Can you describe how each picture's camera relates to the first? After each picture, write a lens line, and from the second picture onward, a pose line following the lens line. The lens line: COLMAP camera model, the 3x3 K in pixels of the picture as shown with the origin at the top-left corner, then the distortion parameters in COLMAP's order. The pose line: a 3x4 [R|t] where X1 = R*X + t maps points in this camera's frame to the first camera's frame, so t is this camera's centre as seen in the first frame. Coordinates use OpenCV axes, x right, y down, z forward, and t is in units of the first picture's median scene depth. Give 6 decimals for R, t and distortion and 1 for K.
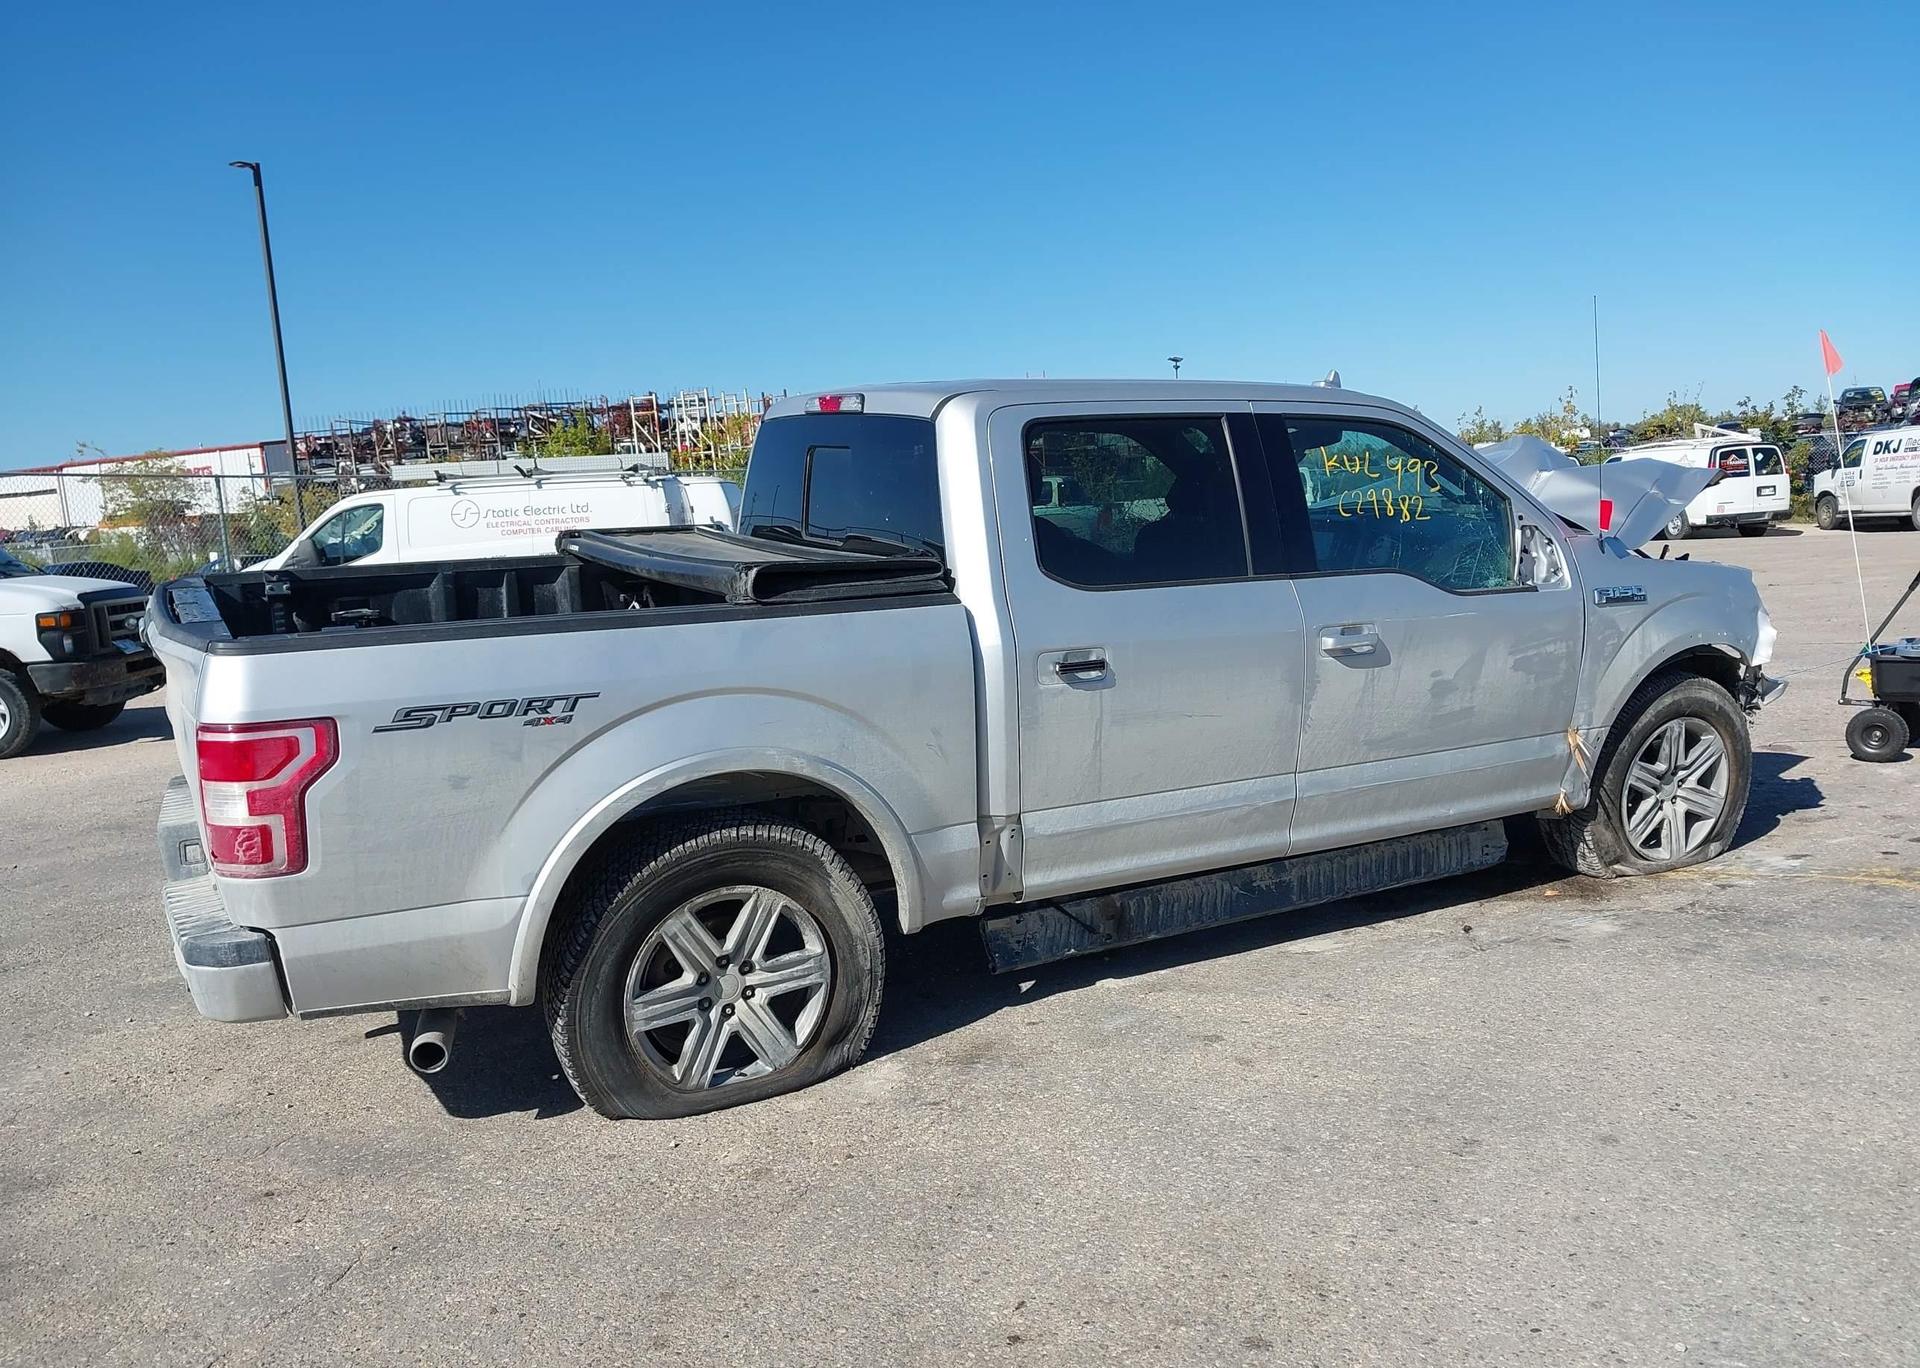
lens RADIAL K [[1504.0, 0, 954.3], [0, 1504.0, 713.9], [0, 0, 1]] dist [0.126475, -0.212915]
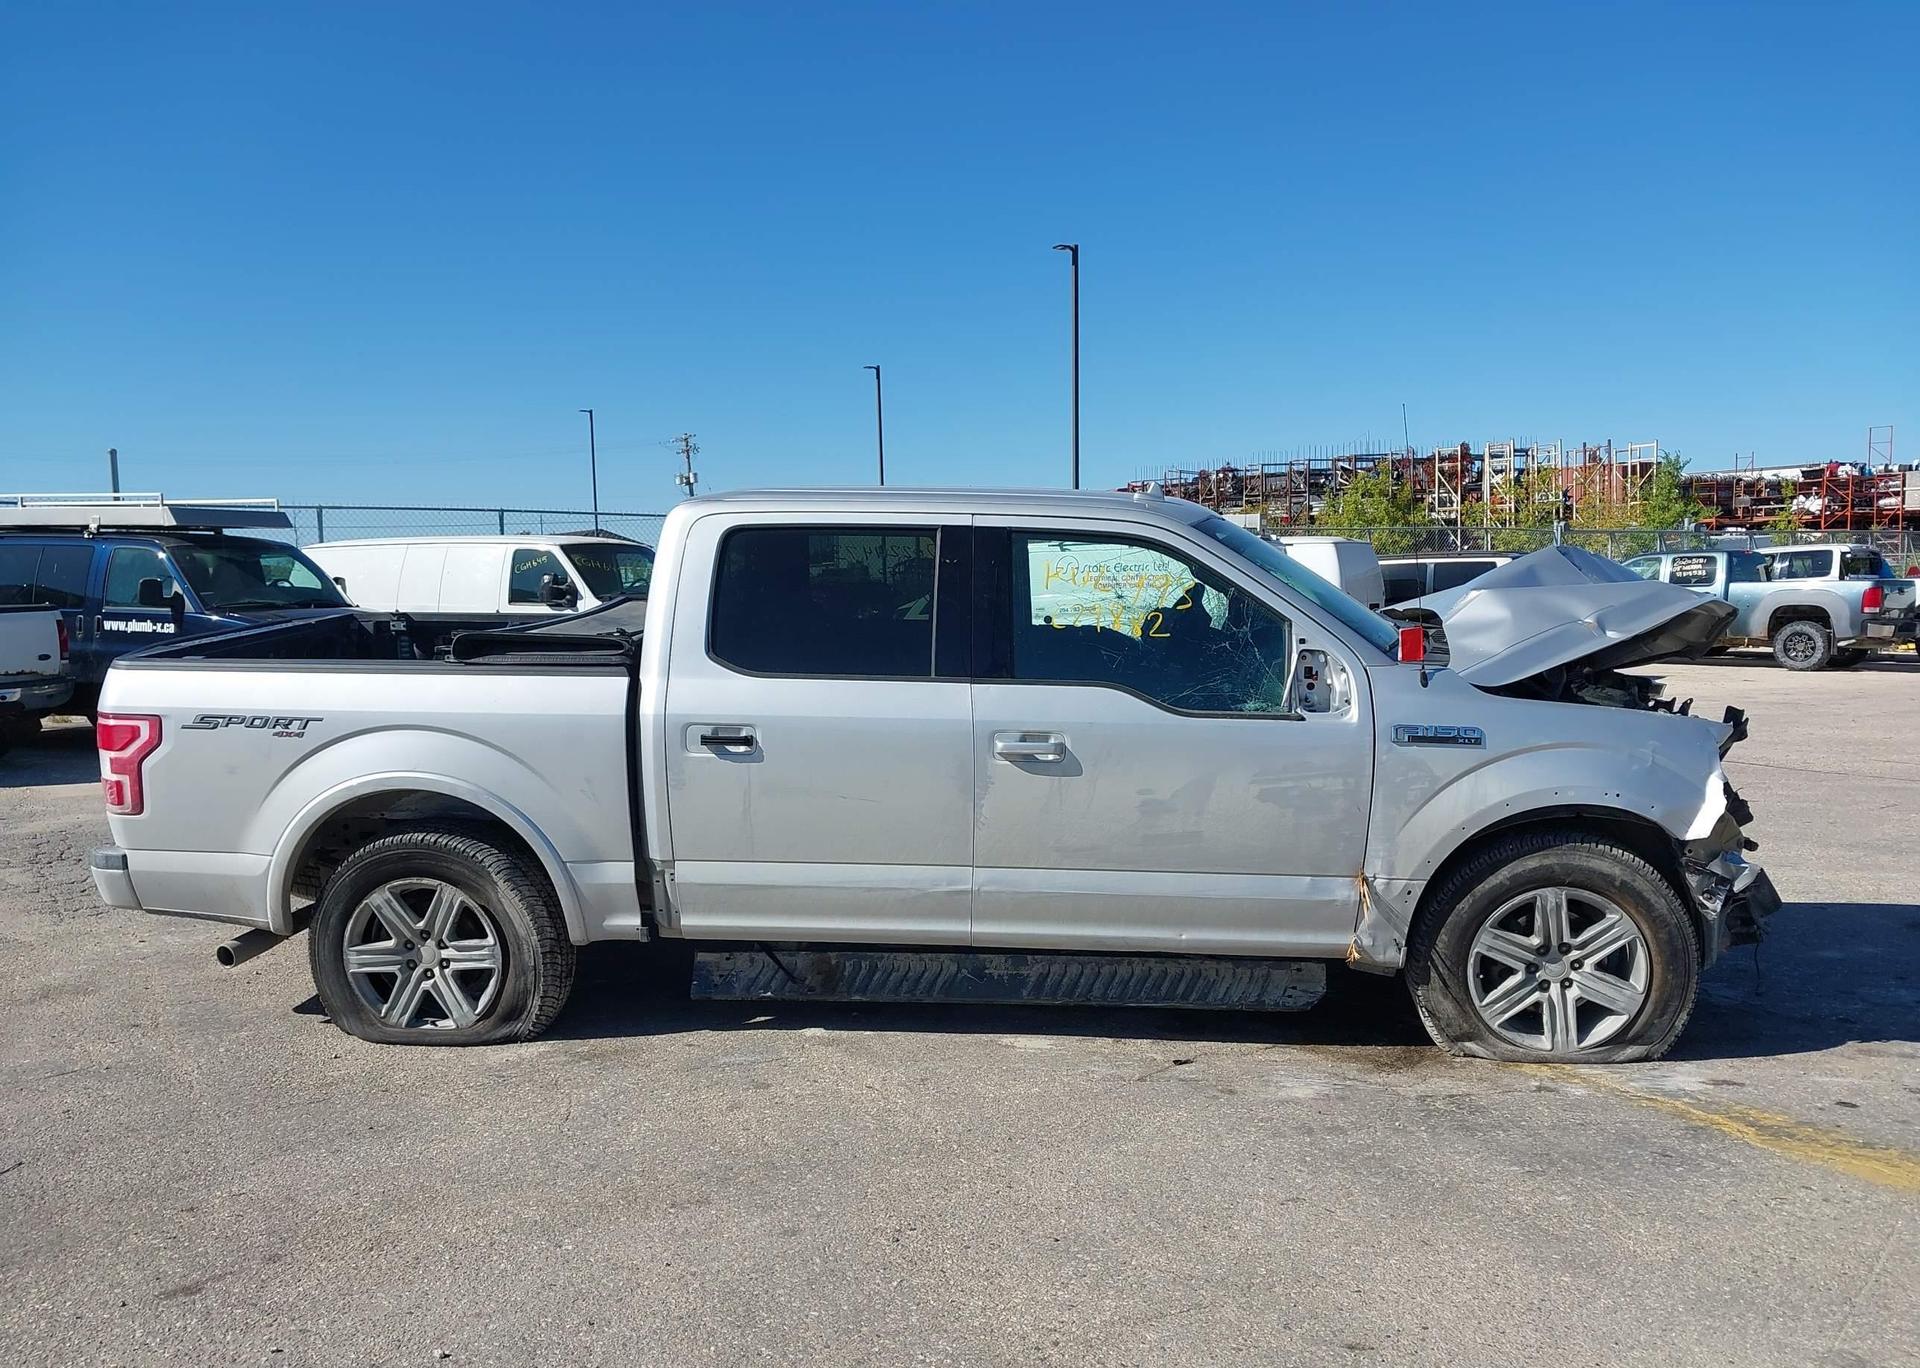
lens RADIAL K [[1533.3, 0, 961.7], [0, 1533.3, 723.0], [0, 0, 1]] dist [0.103541, -0.236328]
pose [[0.839136, 0.101564, -0.534355, 0.780934], [-0.114966, 0.993335, 0.008264, -0.068403], [0.531633, 0.054498, 0.845220, 0.095244]]
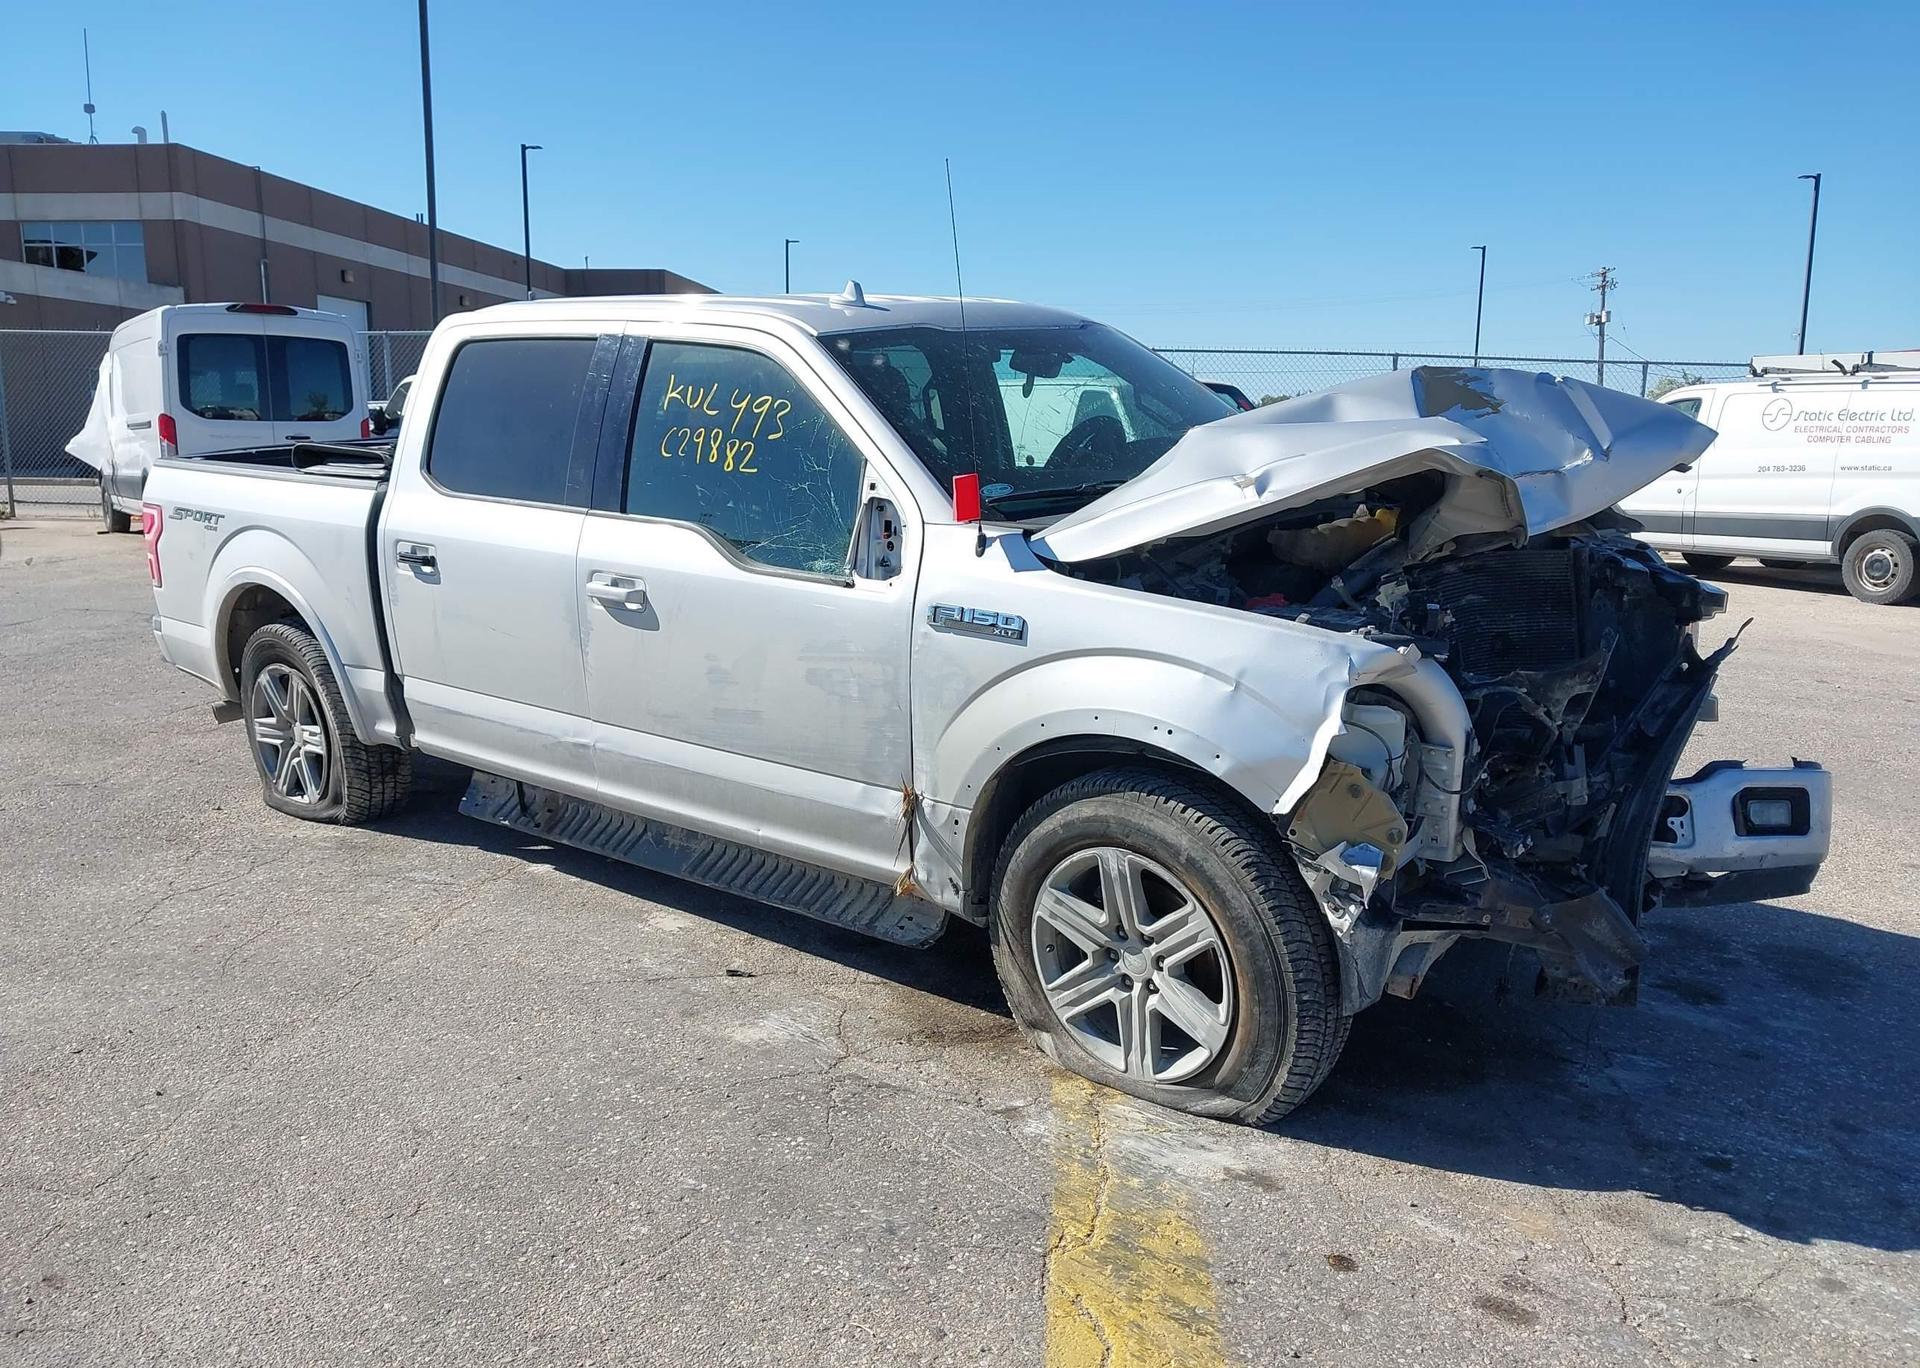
lens RADIAL K [[1504.0, 0, 954.3], [0, 1504.0, 713.9], [0, 0, 1]] dist [0.126475, -0.212915]
pose [[0.378001, 0.236172, -0.895175, 1.175919], [-0.165288, 0.968596, 0.185747, -0.181346], [0.910931, 0.077749, 0.405167, 0.829601]]
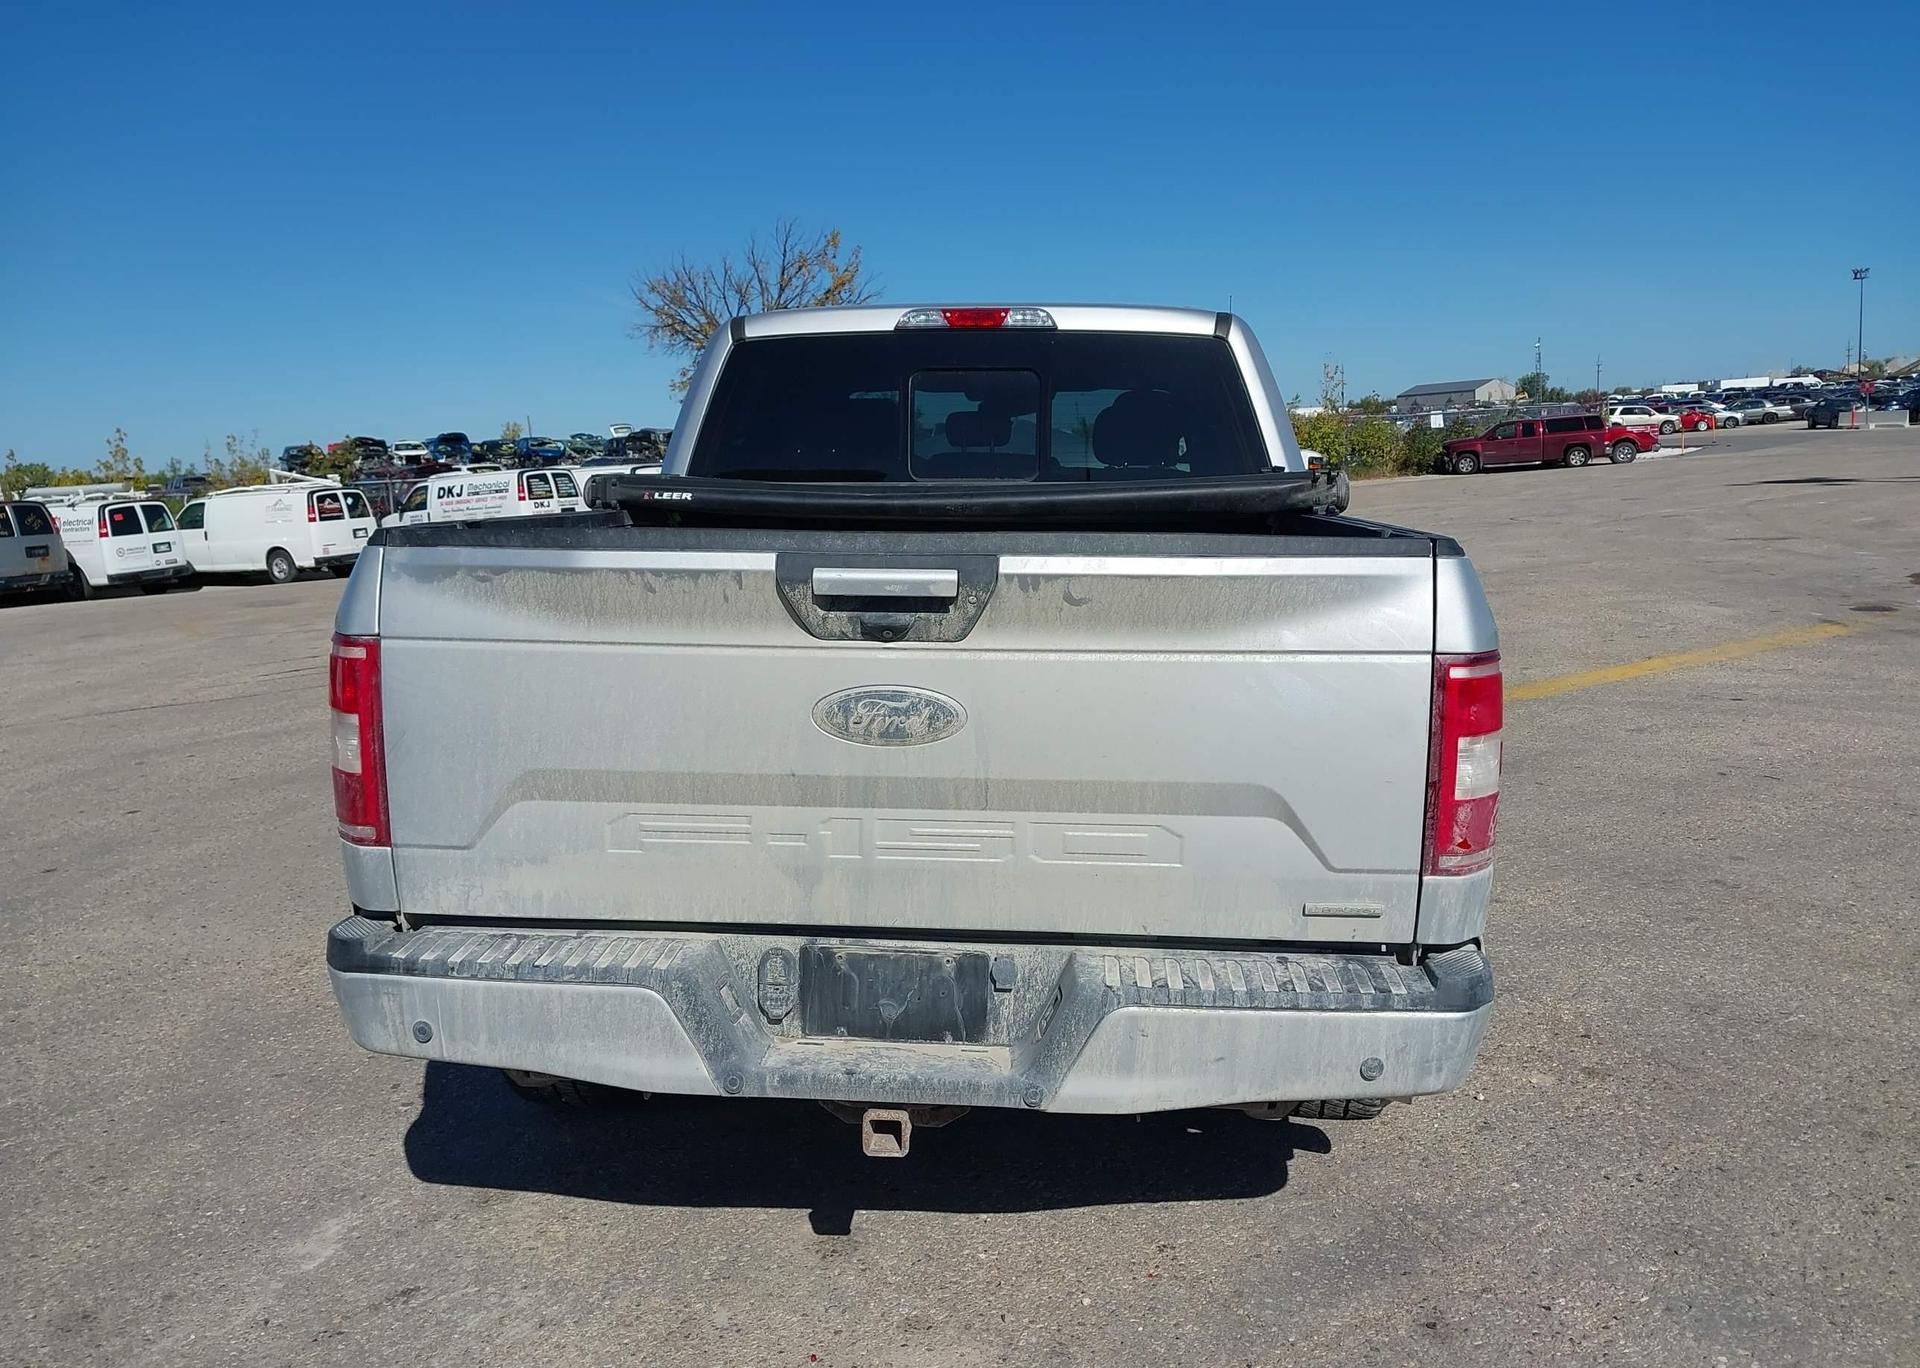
lens RADIAL K [[1504.0, 0, 954.3], [0, 1504.0, 713.9], [0, 0, 1]] dist [0.126475, -0.212915]
pose [[0.535298, -0.118534, 0.836305, -0.864531], [0.153145, 0.987315, 0.041914, -0.023431], [-0.830664, 0.105639, 0.546661, 0.586393]]
